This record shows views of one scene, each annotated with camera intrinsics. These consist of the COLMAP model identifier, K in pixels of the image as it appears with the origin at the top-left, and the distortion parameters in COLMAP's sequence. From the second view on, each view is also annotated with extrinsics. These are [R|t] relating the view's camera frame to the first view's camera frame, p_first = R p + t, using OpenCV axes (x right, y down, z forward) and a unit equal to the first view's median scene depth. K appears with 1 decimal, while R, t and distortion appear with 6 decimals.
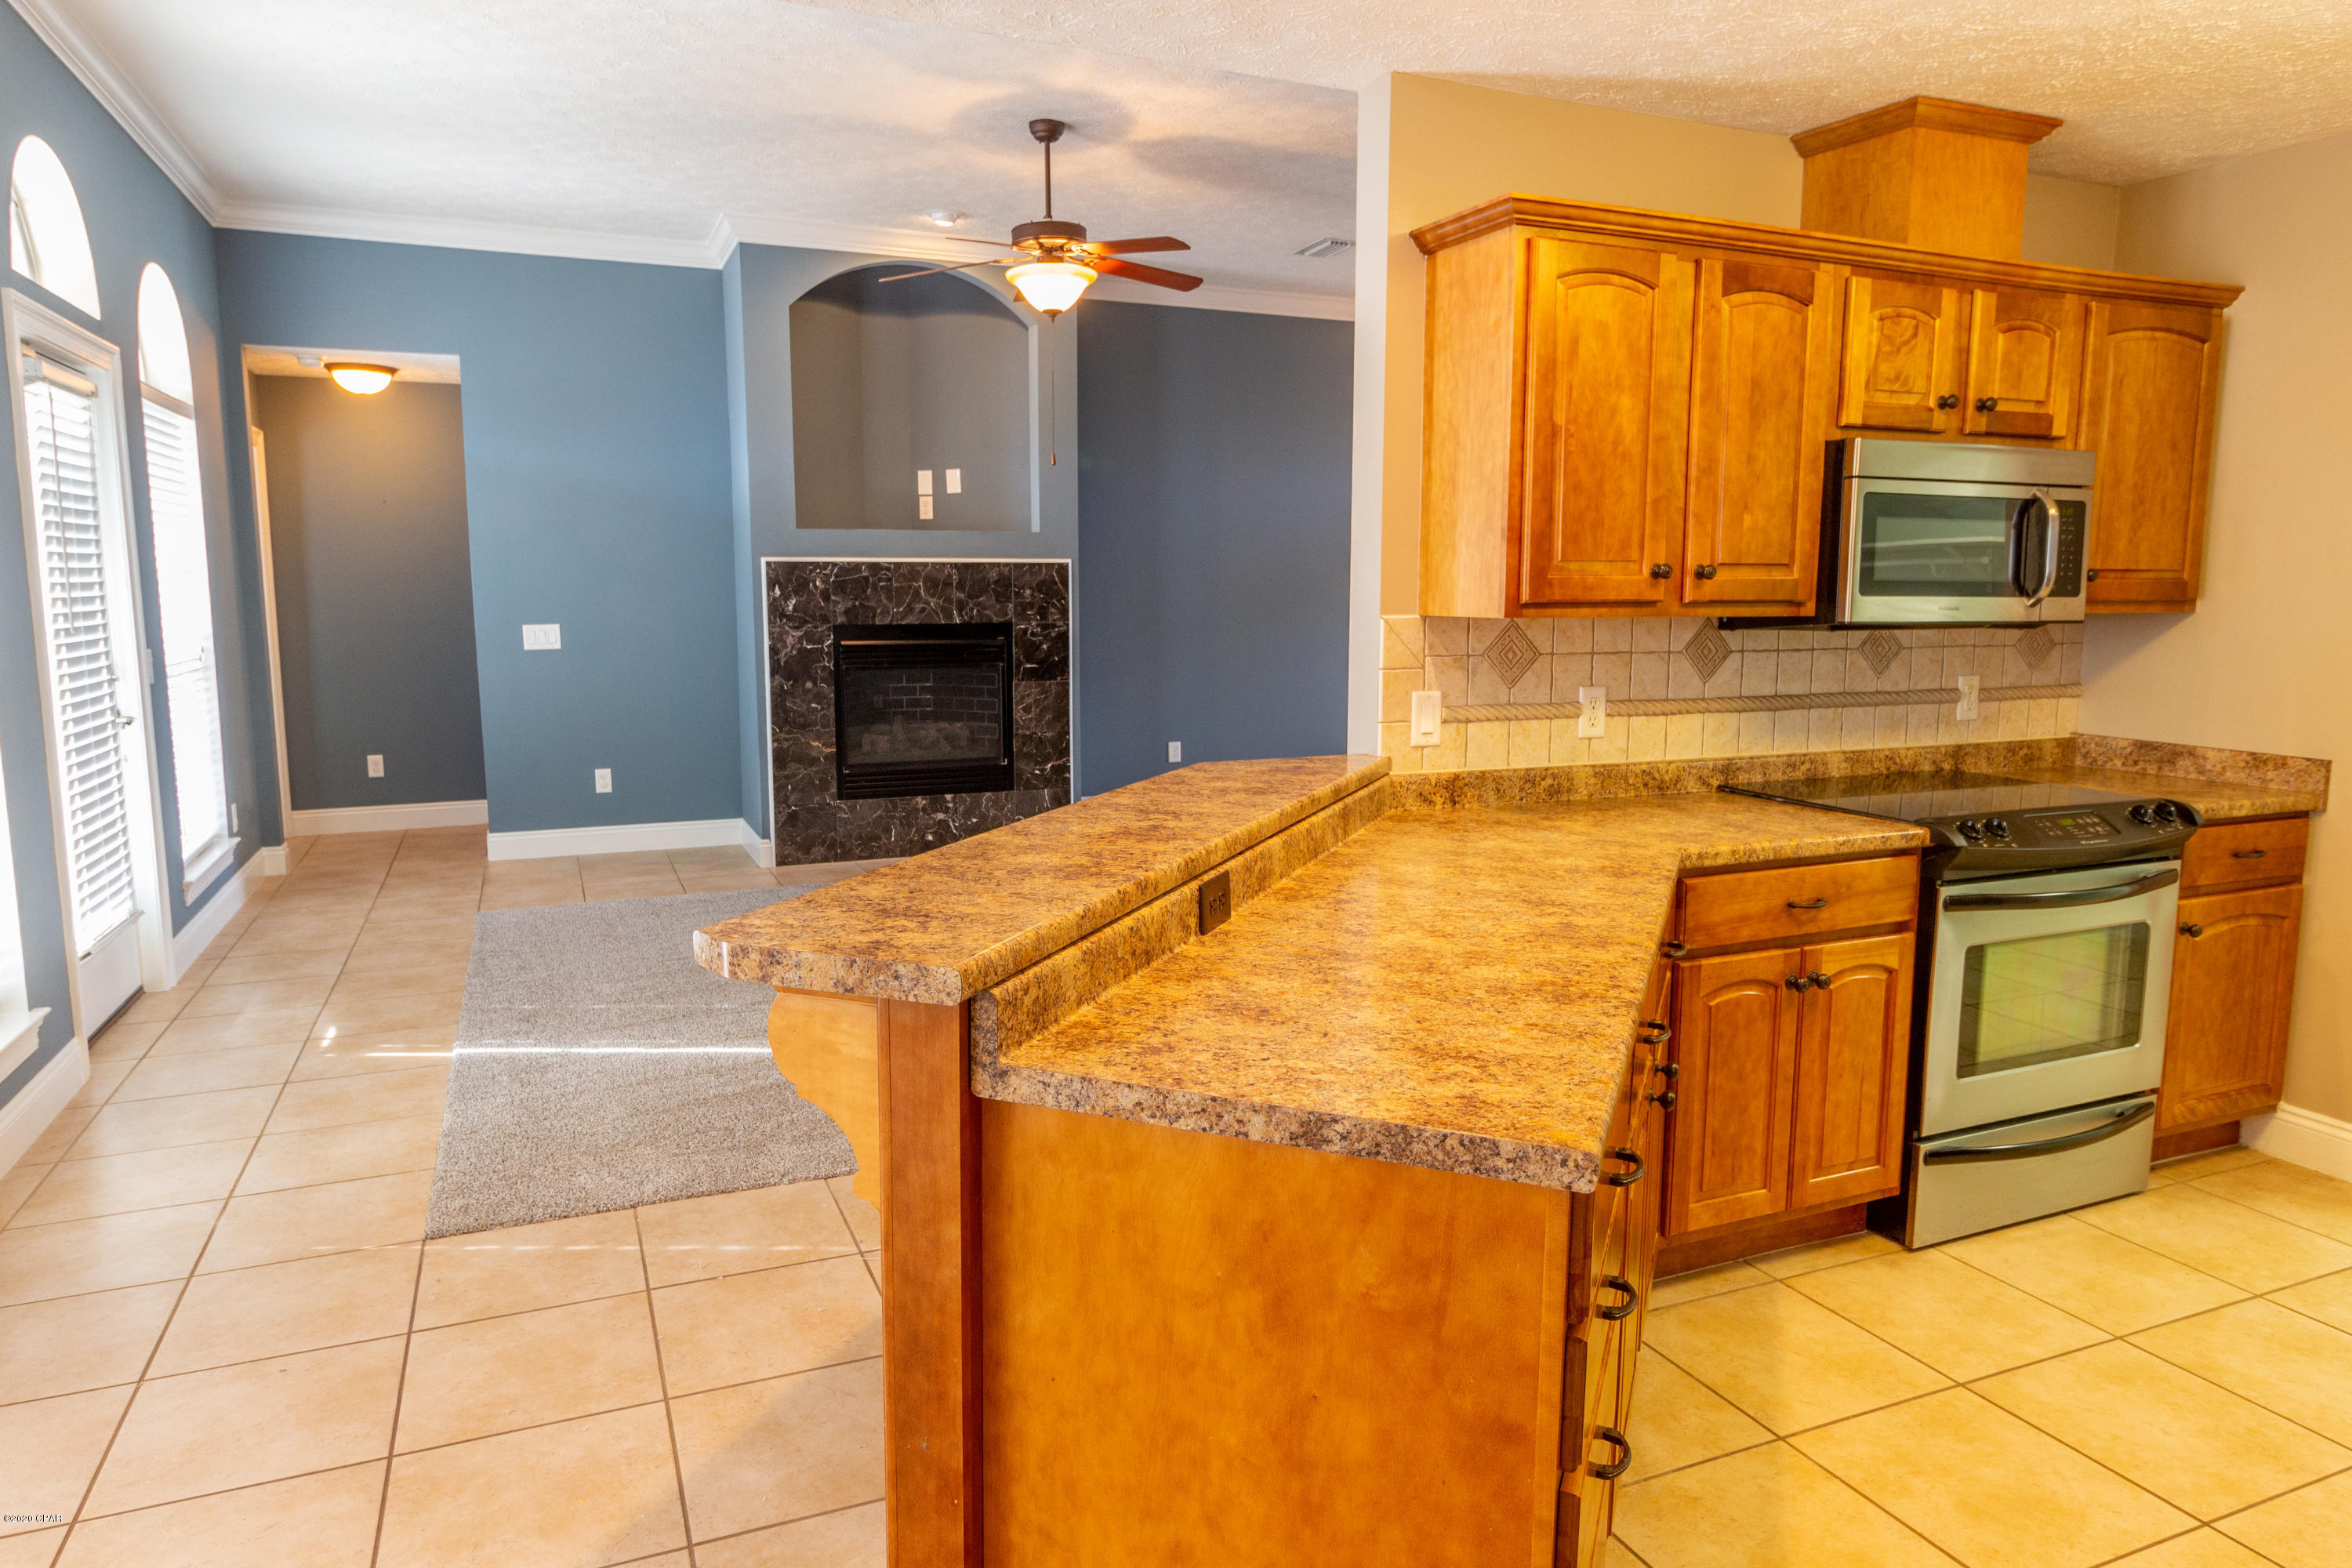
lens RADIAL K [[1473.7, 0, 1179.6], [0, 1473.7, 768.9], [0, 0, 1]] dist [0.000501, -0.000850]
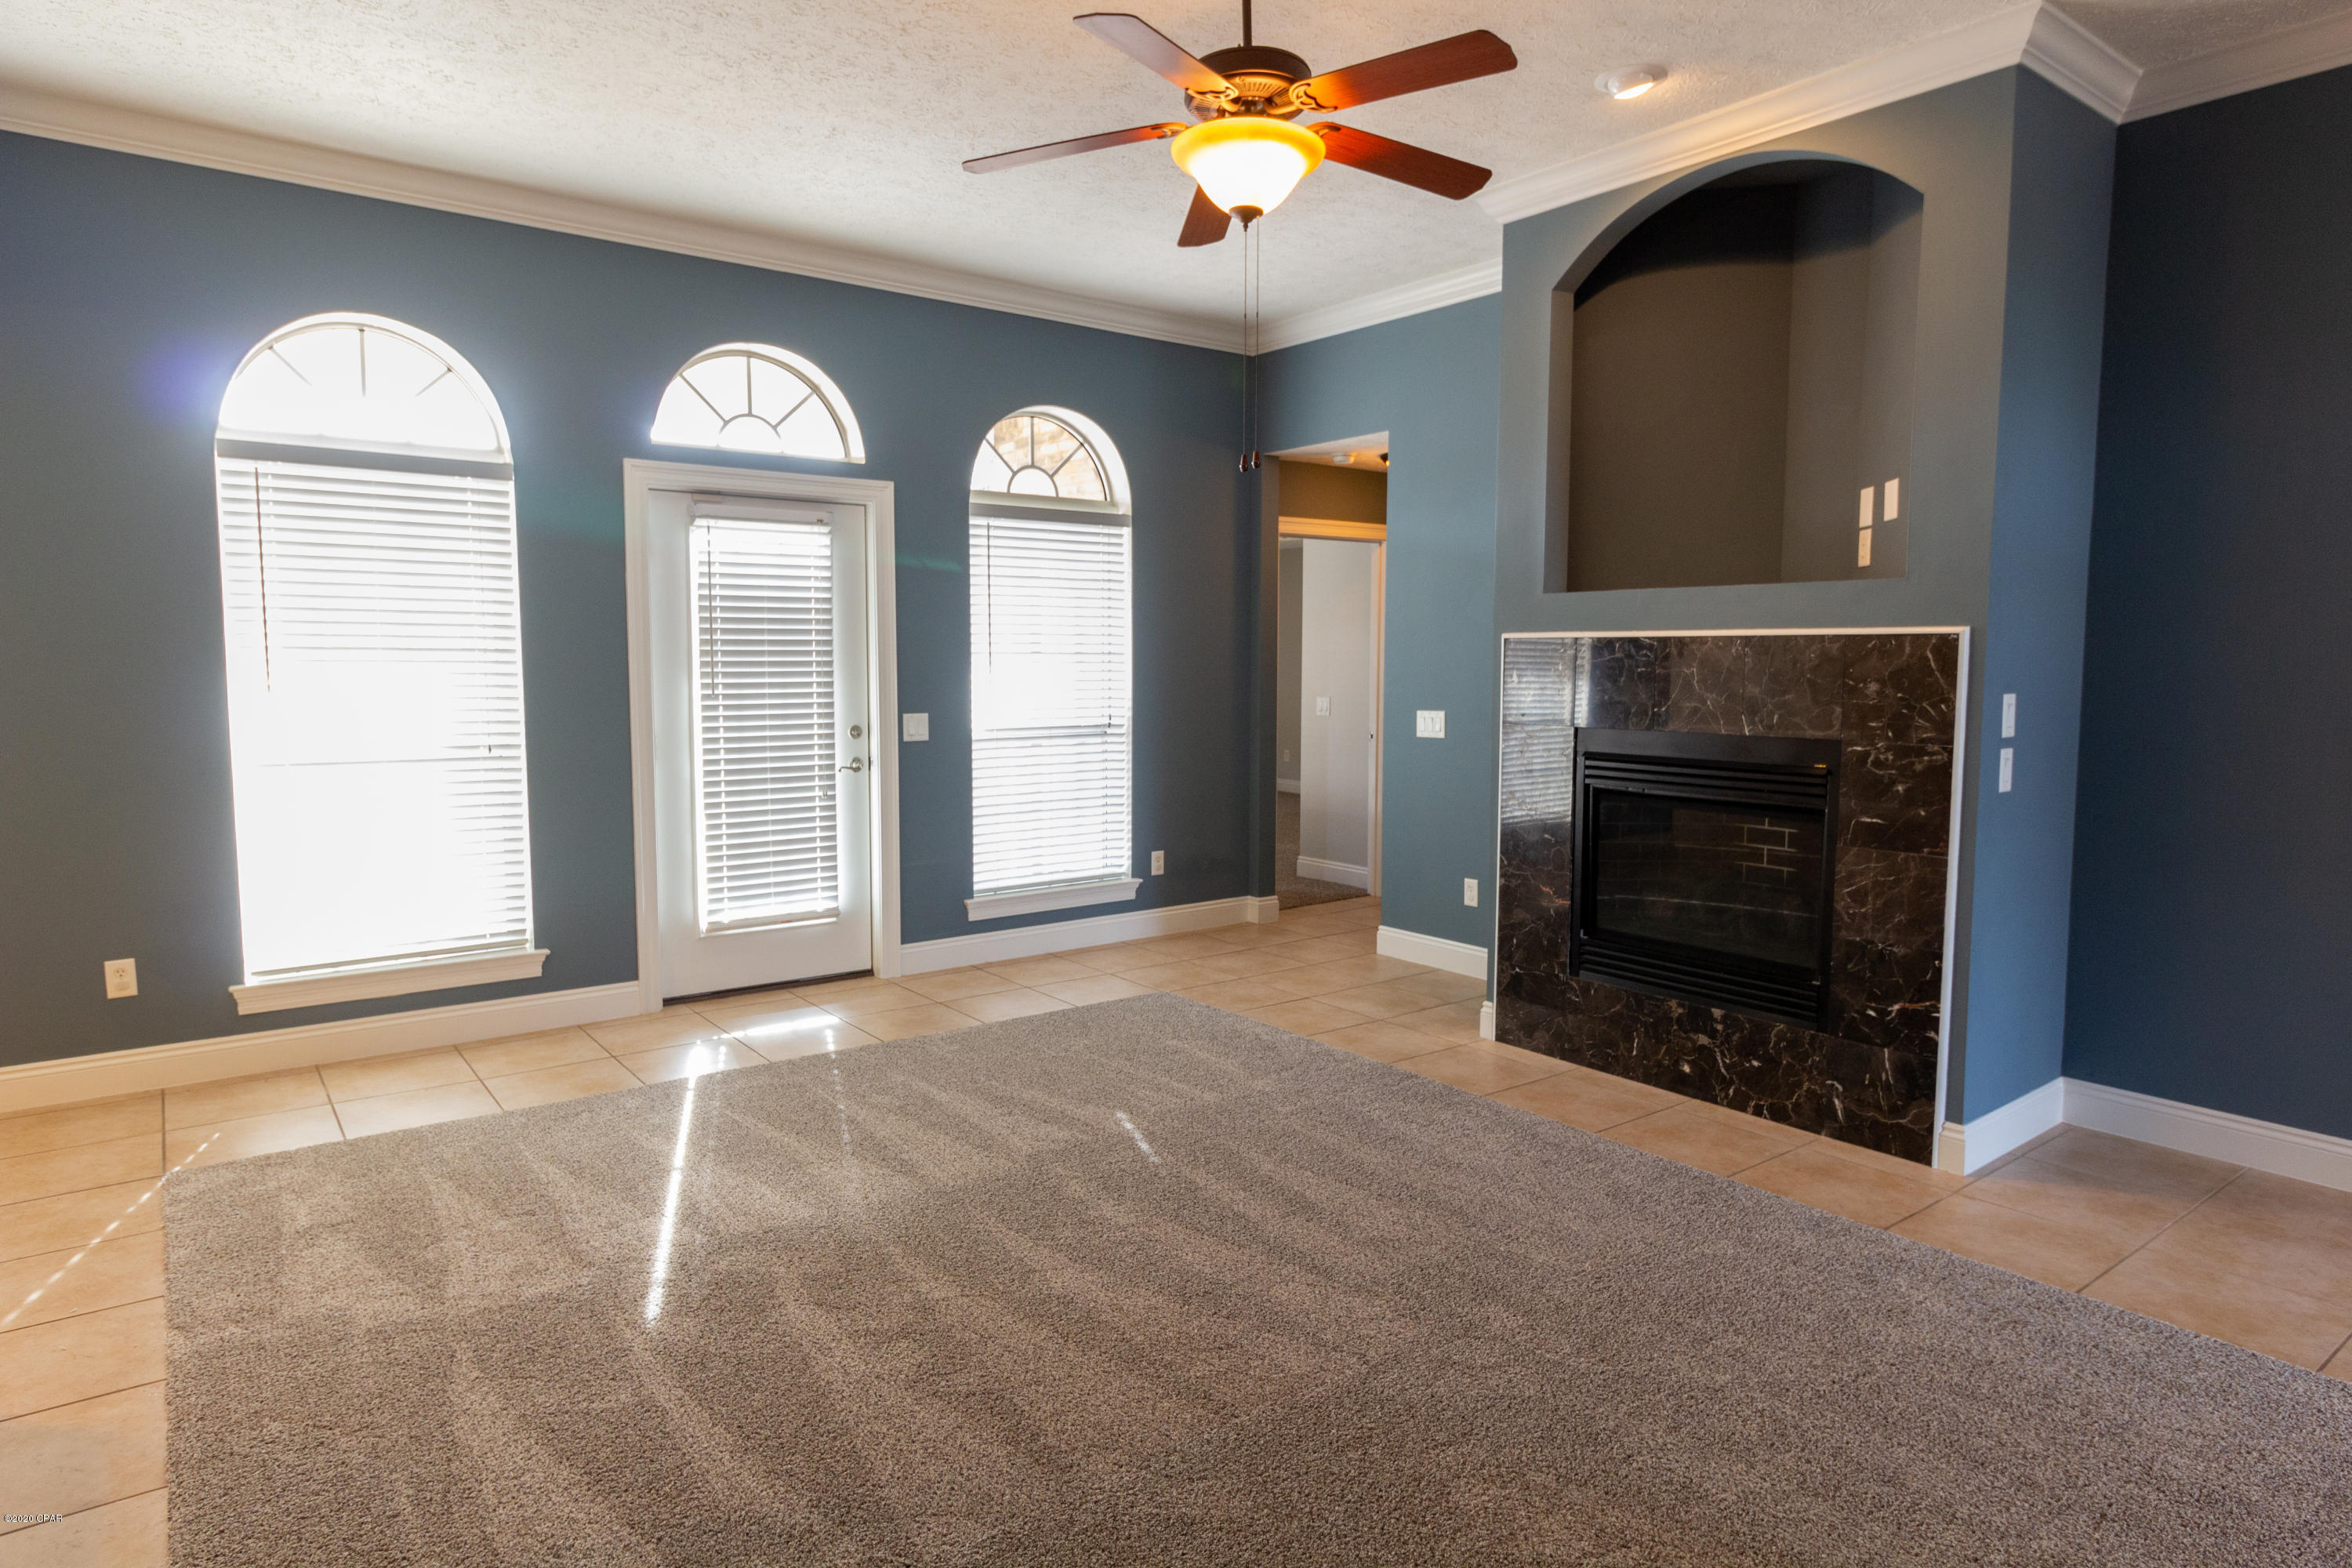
lens RADIAL K [[1339.3, 0, 1171.9], [0, 1339.3, 768.0], [0, 0, 1]] dist [0.002989, -0.000599]
pose [[0.231867, 0.080411, -0.969418, 0.256756], [-0.127734, 0.990465, 0.051606, -0.064873], [0.964324, 0.111862, 0.239928, 0.495779]]
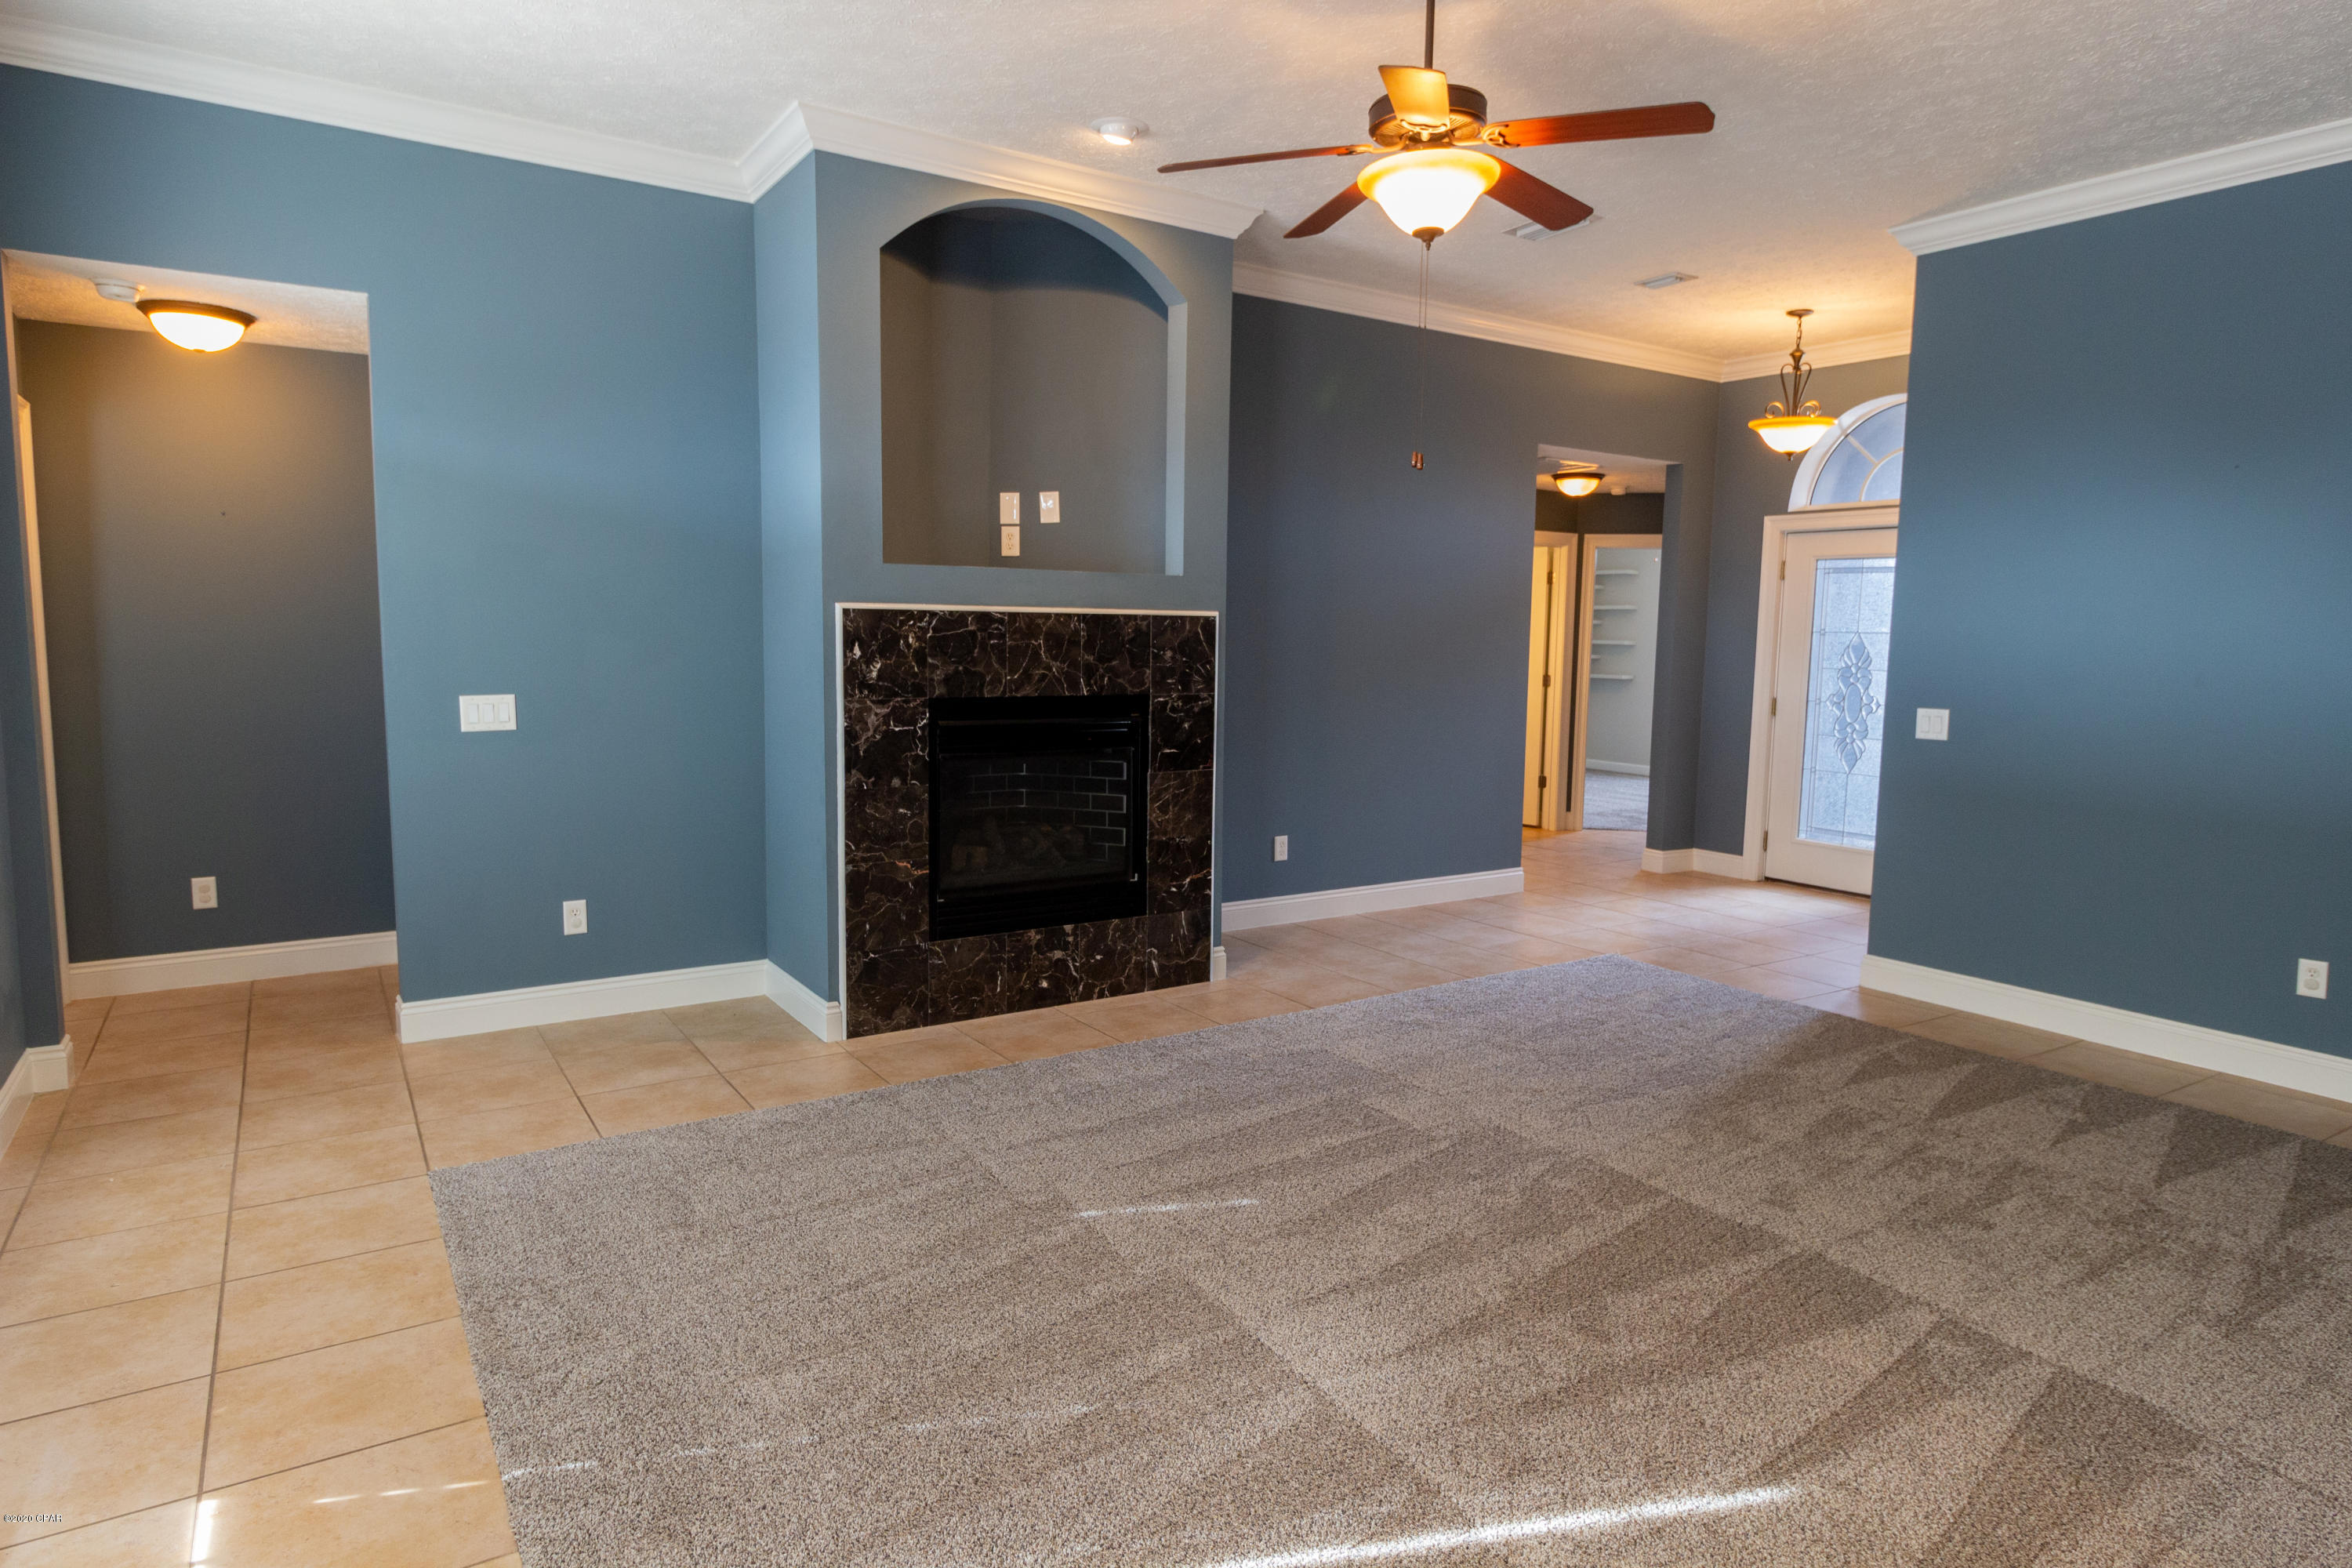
lens RADIAL K [[1339.3, 0, 1171.9], [0, 1339.3, 768.0], [0, 0, 1]] dist [0.002989, -0.000599]
pose [[0.986080, -0.004616, 0.166208, -0.170183], [0.008947, 0.999639, -0.025318, -0.034590], [-0.166031, 0.026453, 0.985766, 0.253862]]
